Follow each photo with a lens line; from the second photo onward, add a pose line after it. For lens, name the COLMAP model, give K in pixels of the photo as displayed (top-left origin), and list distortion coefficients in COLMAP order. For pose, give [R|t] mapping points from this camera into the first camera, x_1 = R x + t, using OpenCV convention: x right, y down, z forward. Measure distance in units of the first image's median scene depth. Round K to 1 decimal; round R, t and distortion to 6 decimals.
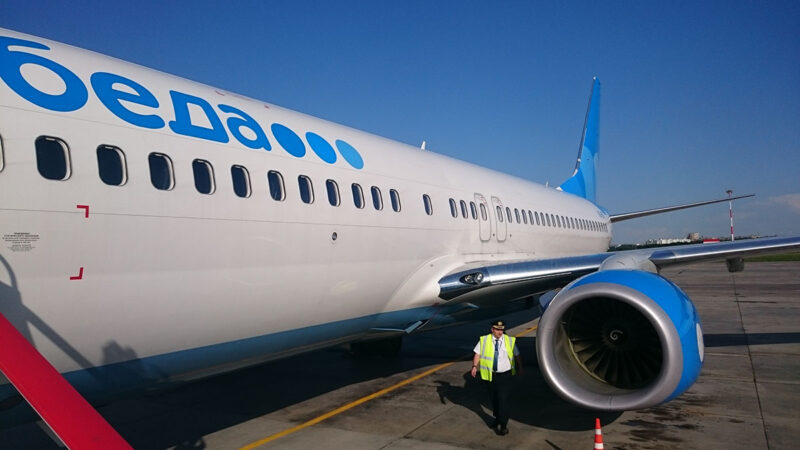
lens RADIAL K [[584.6, 0, 390.6], [0, 584.6, 218.5], [0, 0, 1]] dist [0.012854, -0.015712]
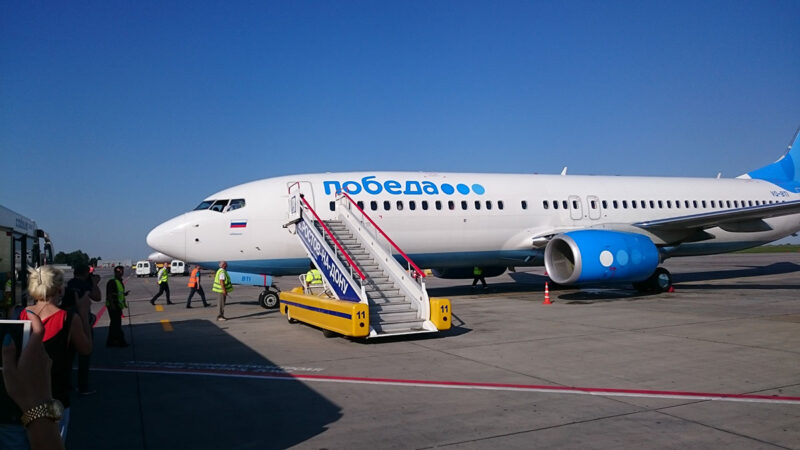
lens RADIAL K [[584.6, 0, 395.4], [0, 584.6, 218.2], [0, 0, 1]] dist [0.012854, -0.015712]
pose [[0.802665, -0.042489, -0.594915, 1.405250], [0.053084, 0.998590, 0.000301, 0.000573], [0.594064, -0.031822, 0.803788, -1.592405]]
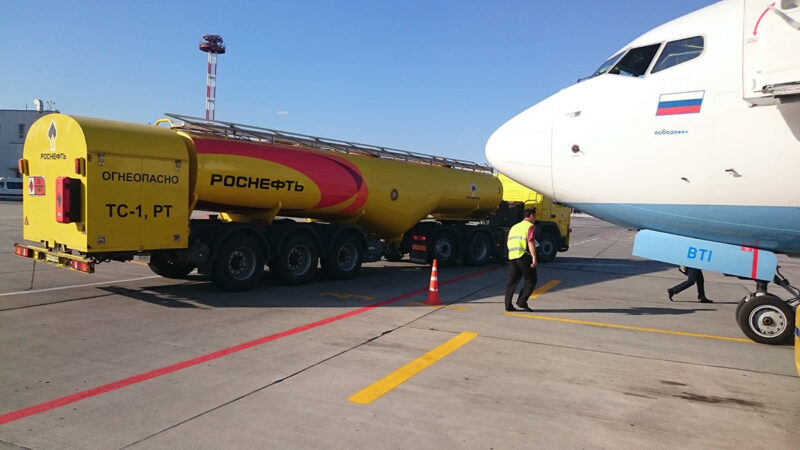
lens RADIAL K [[584.6, 0, 417.8], [0, 584.6, 226.2], [0, 0, 1]] dist [0.012854, -0.015712]
pose [[0.117035, 0.058826, -0.991384, 0.181225], [0.019660, 0.997911, 0.061535, 0.124843], [0.992933, -0.026692, 0.115634, -0.429884]]
